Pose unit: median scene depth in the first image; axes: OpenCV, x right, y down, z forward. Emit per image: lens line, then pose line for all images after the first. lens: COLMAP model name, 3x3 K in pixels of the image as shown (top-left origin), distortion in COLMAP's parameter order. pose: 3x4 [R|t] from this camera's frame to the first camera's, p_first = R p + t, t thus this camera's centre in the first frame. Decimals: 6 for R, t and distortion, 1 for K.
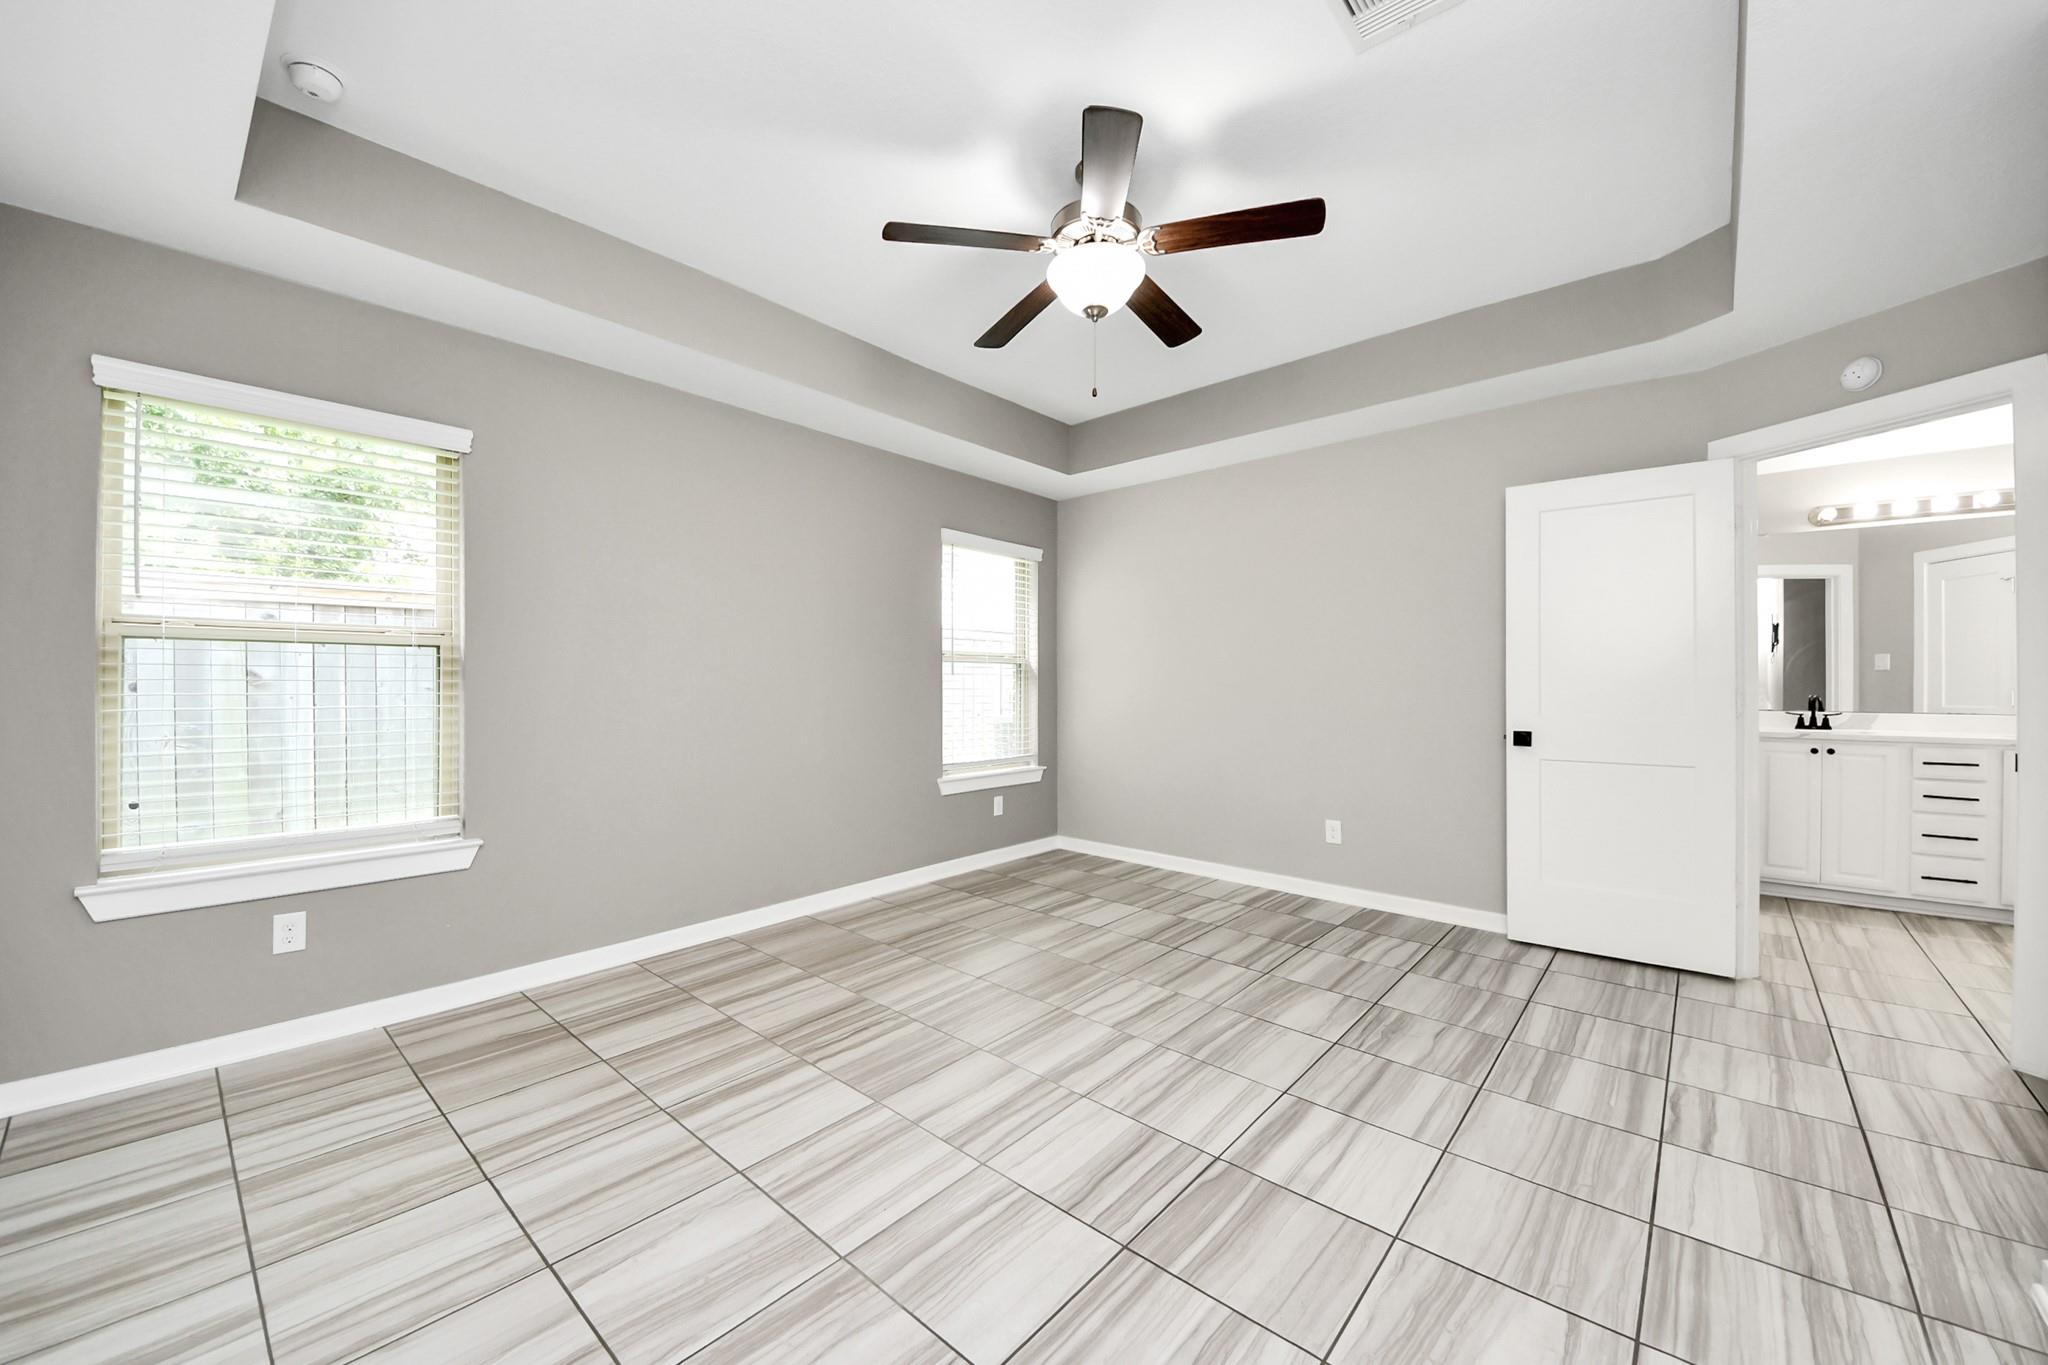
lens RADIAL K [[761.2, 0, 998.0], [0, 761.2, 697.4], [0, 0, 1]] dist [0.021205, -0.020899]
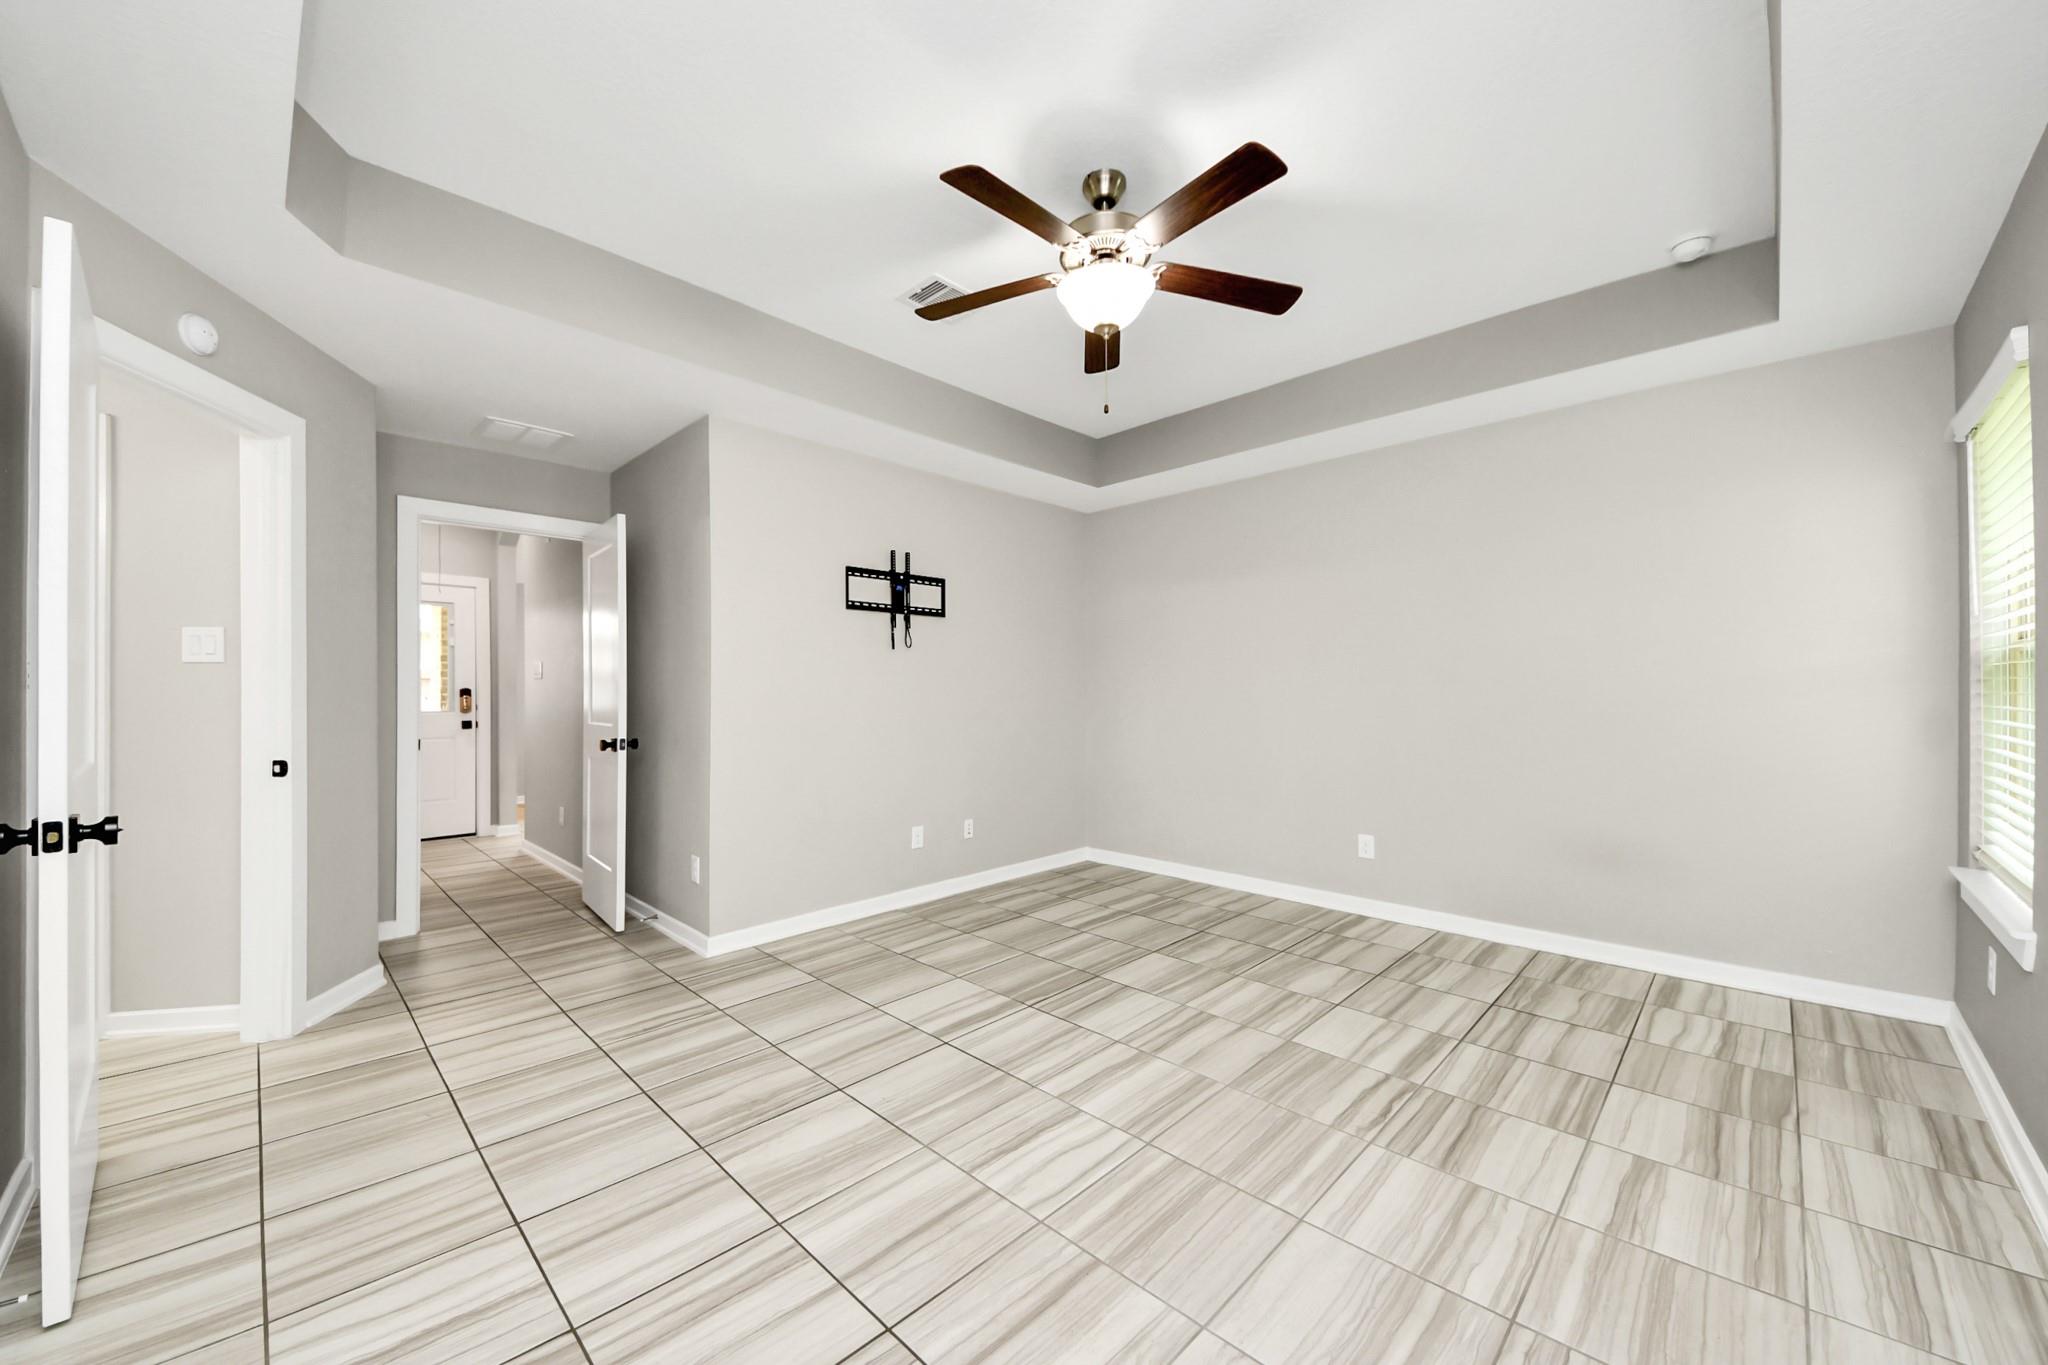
lens RADIAL K [[761.2, 0, 998.0], [0, 761.2, 697.4], [0, 0, 1]] dist [0.021205, -0.020899]
pose [[-0.998584, 0.002211, 0.053148, 0.209049], [0.003225, 0.999814, 0.019010, -0.035325], [-0.053096, 0.019155, -0.998406, 1.972174]]
